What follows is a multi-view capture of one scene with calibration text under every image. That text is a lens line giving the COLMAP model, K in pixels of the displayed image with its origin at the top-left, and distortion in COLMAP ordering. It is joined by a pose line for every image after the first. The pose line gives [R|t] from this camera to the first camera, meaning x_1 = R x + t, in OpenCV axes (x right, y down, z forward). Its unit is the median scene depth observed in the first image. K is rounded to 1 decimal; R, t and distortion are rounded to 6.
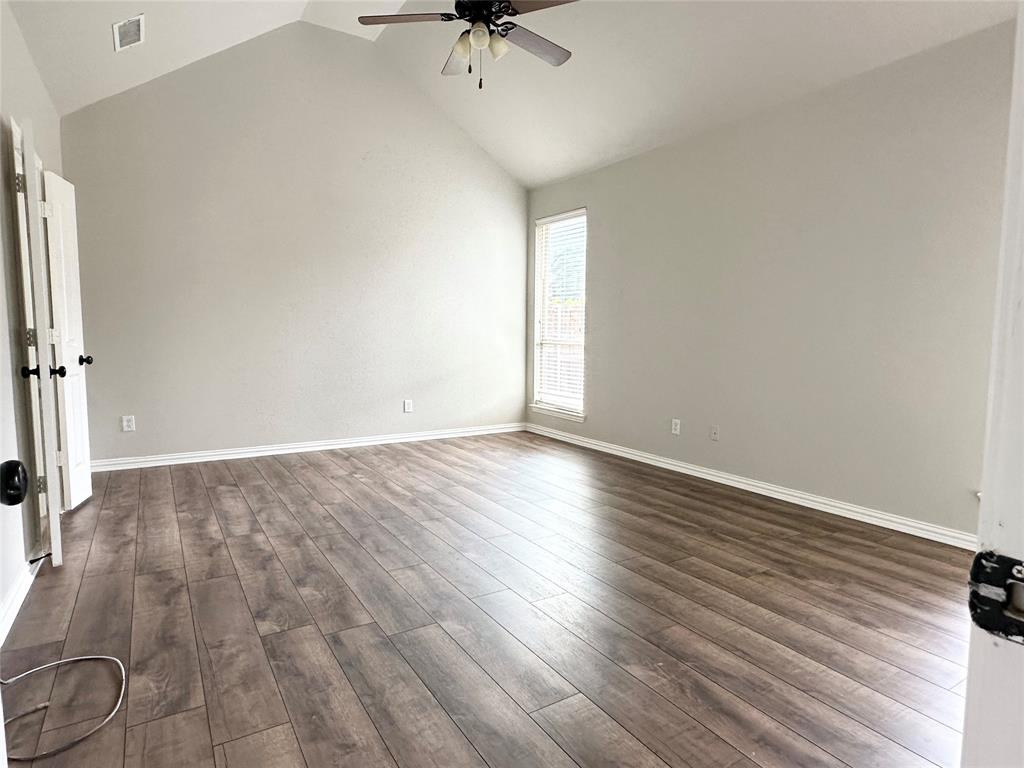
lens RADIAL K [[579.1, 0, 513.5], [0, 579.1, 379.3], [0, 0, 1]] dist [-0.006922, 0.001091]
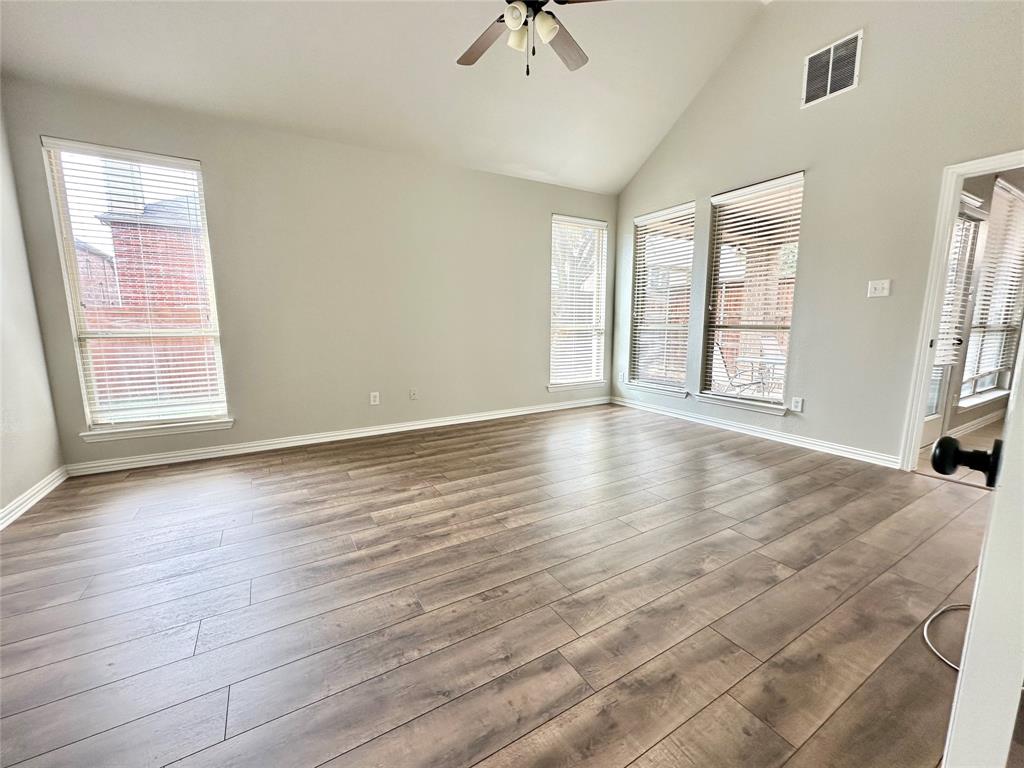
lens RADIAL K [[411.6, 0, 516.0], [0, 411.6, 382.9], [0, 0, 1]] dist [-0.001430, -0.000983]
pose [[0.028542, -0.158242, 0.986988, -0.781644], [0.083866, 0.984288, 0.155384, -0.083224], [-0.996068, 0.078340, 0.041364, 0.954674]]
